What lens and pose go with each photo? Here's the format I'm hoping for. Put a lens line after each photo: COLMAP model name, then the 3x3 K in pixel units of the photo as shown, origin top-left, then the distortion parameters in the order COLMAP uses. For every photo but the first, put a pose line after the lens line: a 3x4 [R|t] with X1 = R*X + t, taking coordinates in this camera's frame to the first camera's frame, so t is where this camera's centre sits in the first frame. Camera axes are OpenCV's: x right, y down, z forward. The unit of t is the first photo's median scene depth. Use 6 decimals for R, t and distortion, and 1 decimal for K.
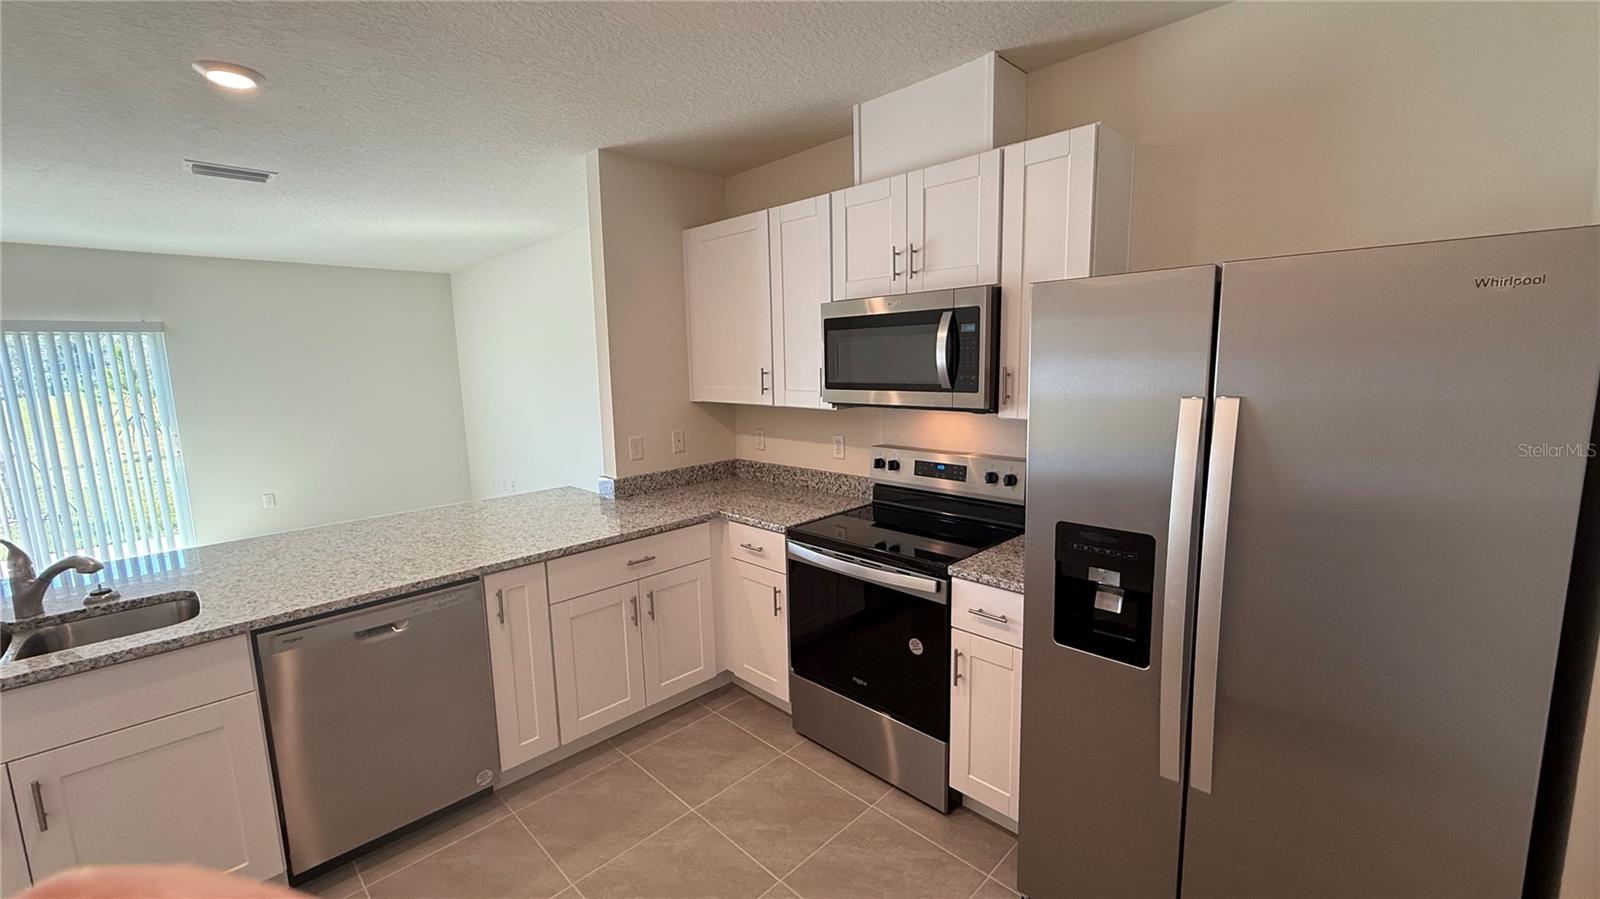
lens RADIAL K [[638.7, 0, 795.8], [0, 638.7, 449.0], [0, 0, 1]] dist [-0.001516, 0.000526]
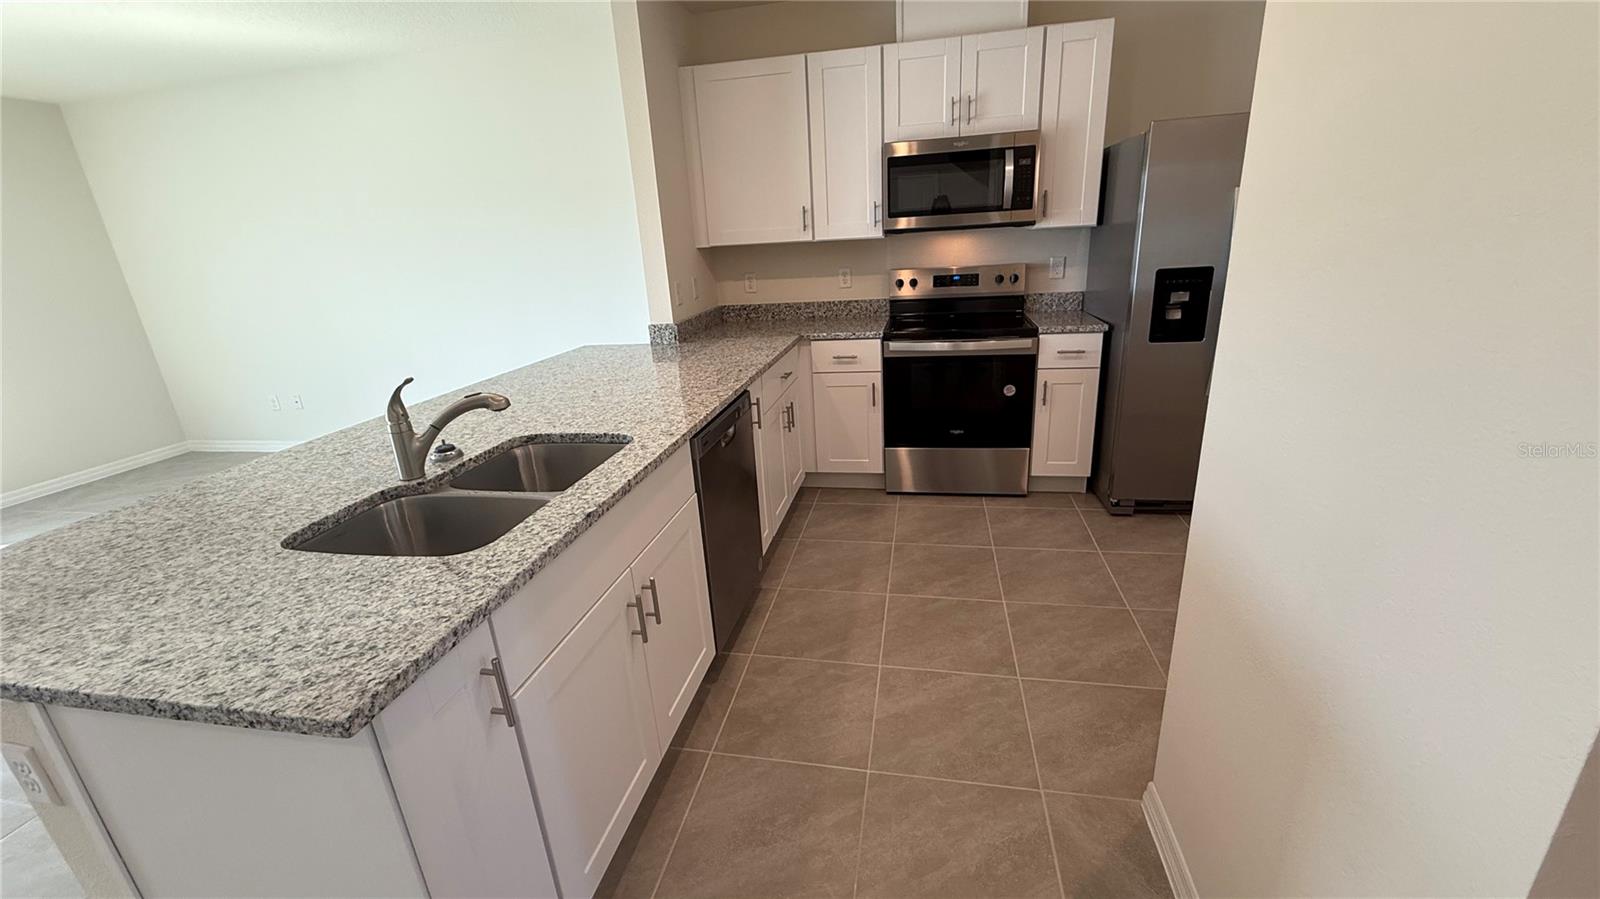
lens RADIAL K [[638.7, 0, 795.8], [0, 638.7, 449.0], [0, 0, 1]] dist [-0.001516, 0.000526]
pose [[0.829818, -0.200393, 0.520812, -0.859644], [0.115943, 0.974844, 0.190357, 0.087613], [-0.545856, -0.097577, 0.832178, 0.025713]]
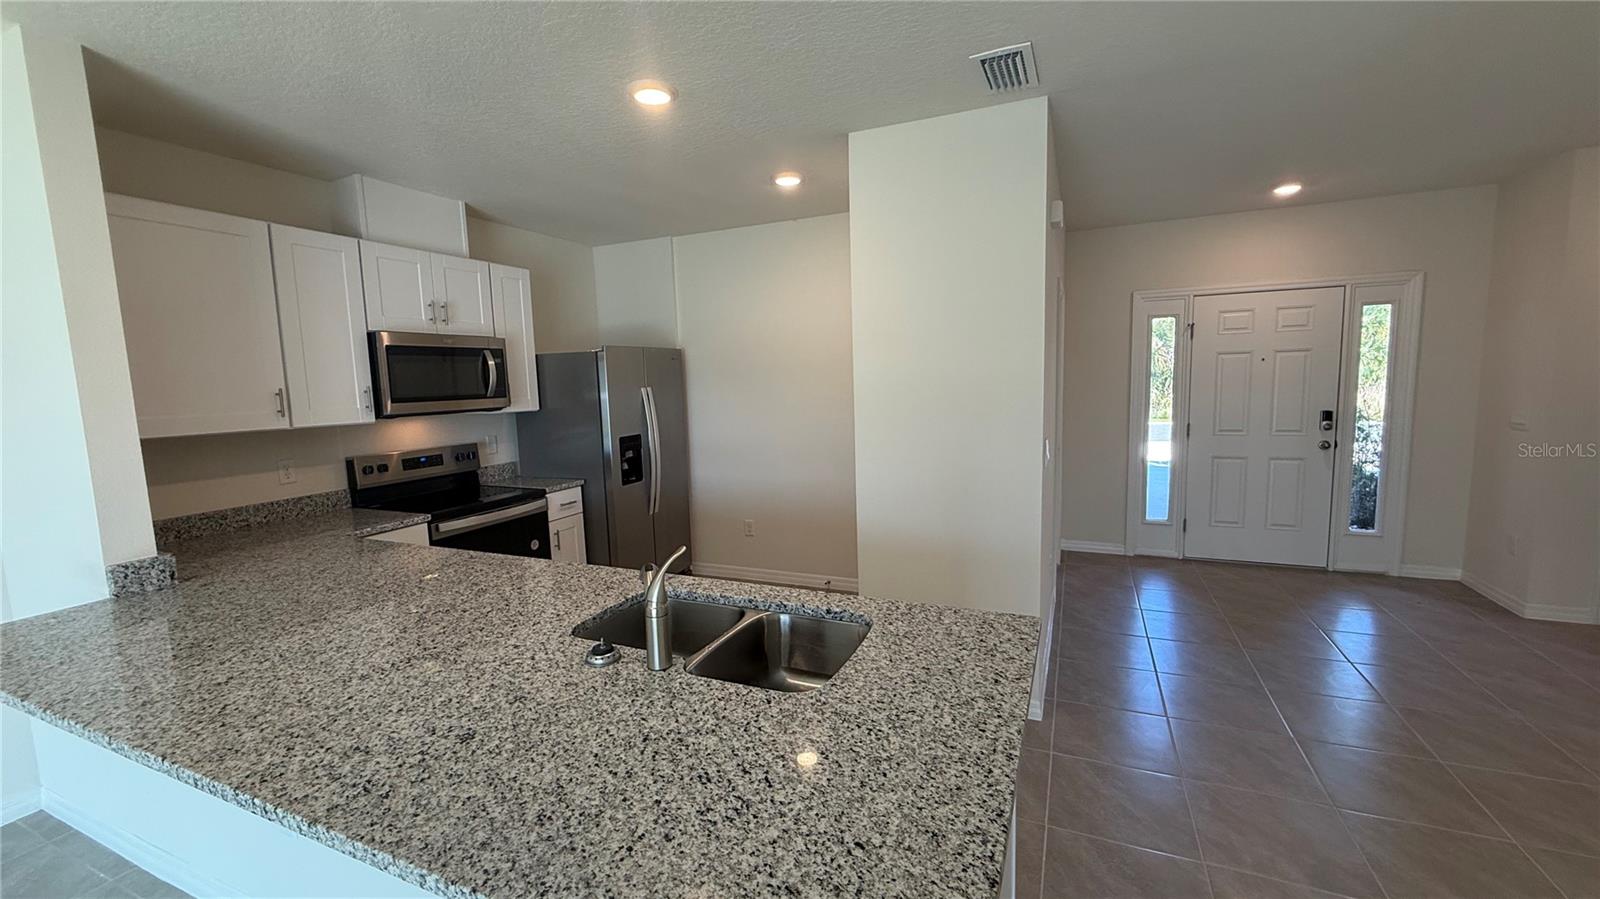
lens RADIAL K [[638.7, 0, 795.8], [0, 638.7, 449.0], [0, 0, 1]] dist [-0.001516, 0.000526]
pose [[-0.358485, -0.069089, 0.930976, -1.378309], [0.171344, 0.975446, 0.138368, -0.047623], [-0.917677, 0.209119, -0.337844, 0.747858]]
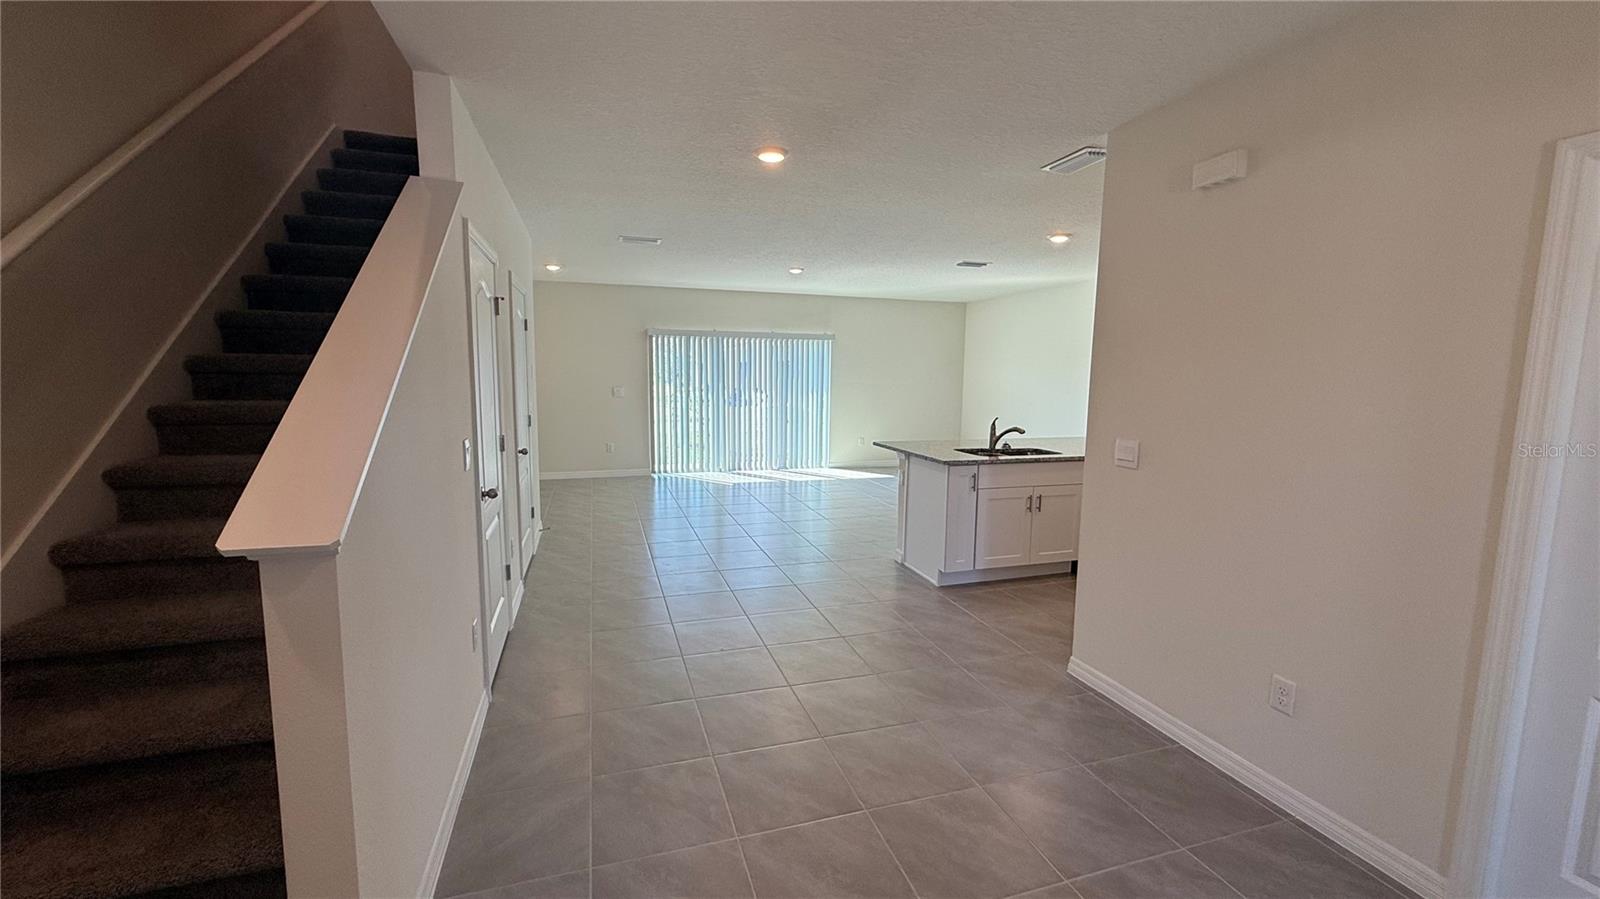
lens RADIAL K [[638.7, 0, 795.8], [0, 638.7, 449.0], [0, 0, 1]] dist [-0.001516, 0.000526]
pose [[0.885740, 0.093515, -0.454664, -0.498832], [-0.099481, 0.994980, 0.010845, 0.224295], [0.453396, 0.035624, 0.890597, -1.272159]]
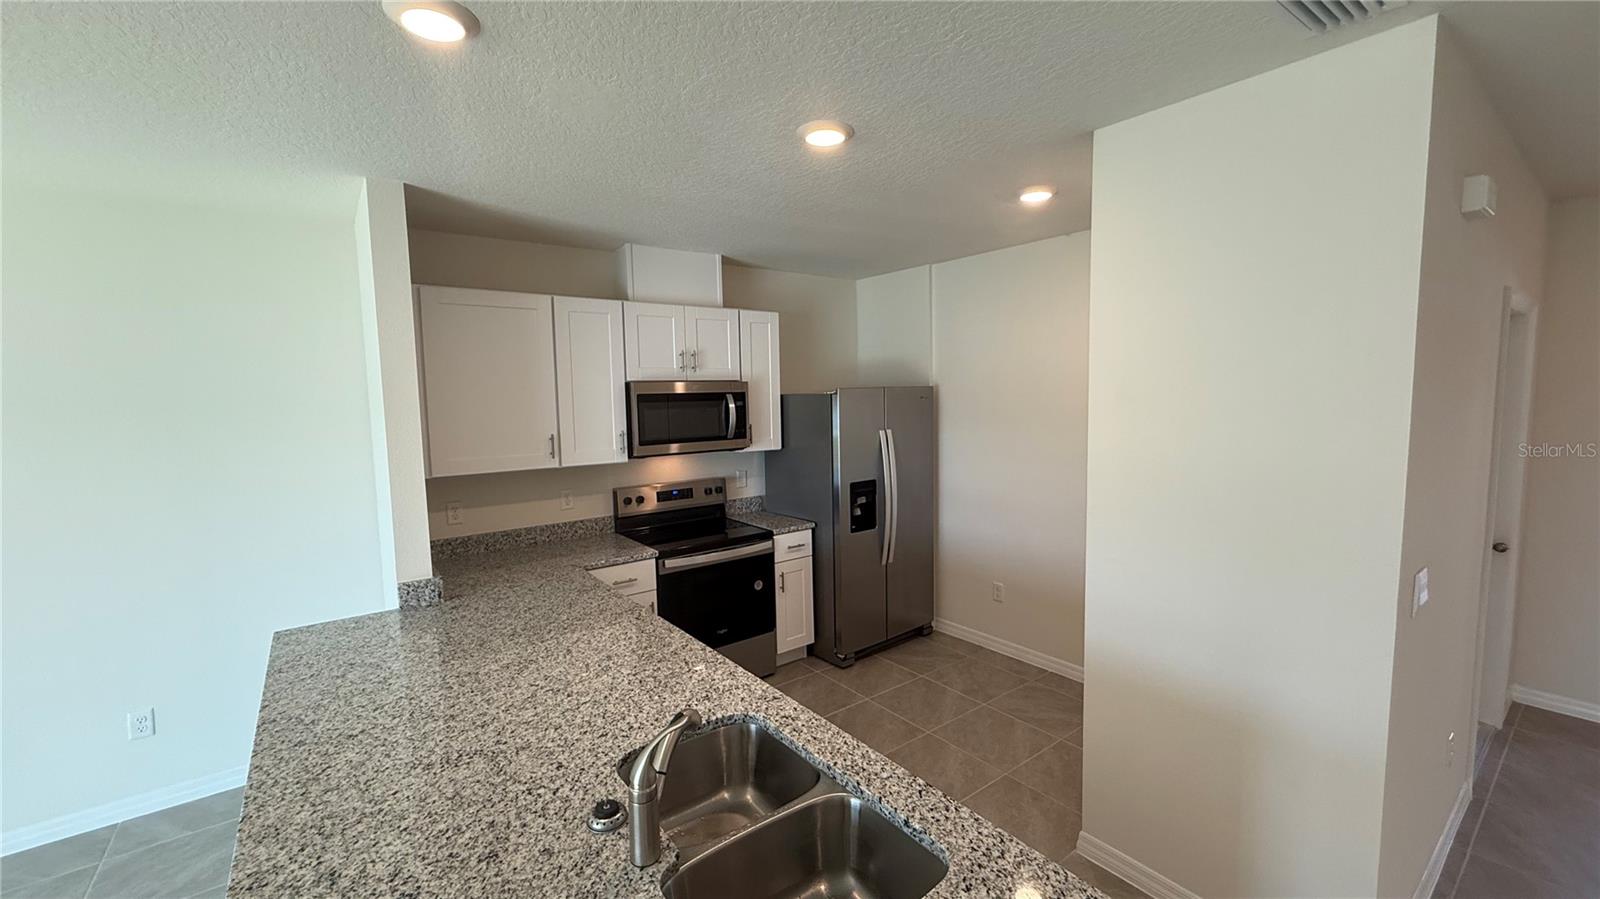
lens RADIAL K [[638.7, 0, 795.8], [0, 638.7, 449.0], [0, 0, 1]] dist [-0.001516, 0.000526]
pose [[0.139400, -0.066882, 0.987975, -1.255941], [0.157026, 0.986585, 0.044632, -0.098758], [-0.977707, 0.148916, 0.148032, 0.499385]]
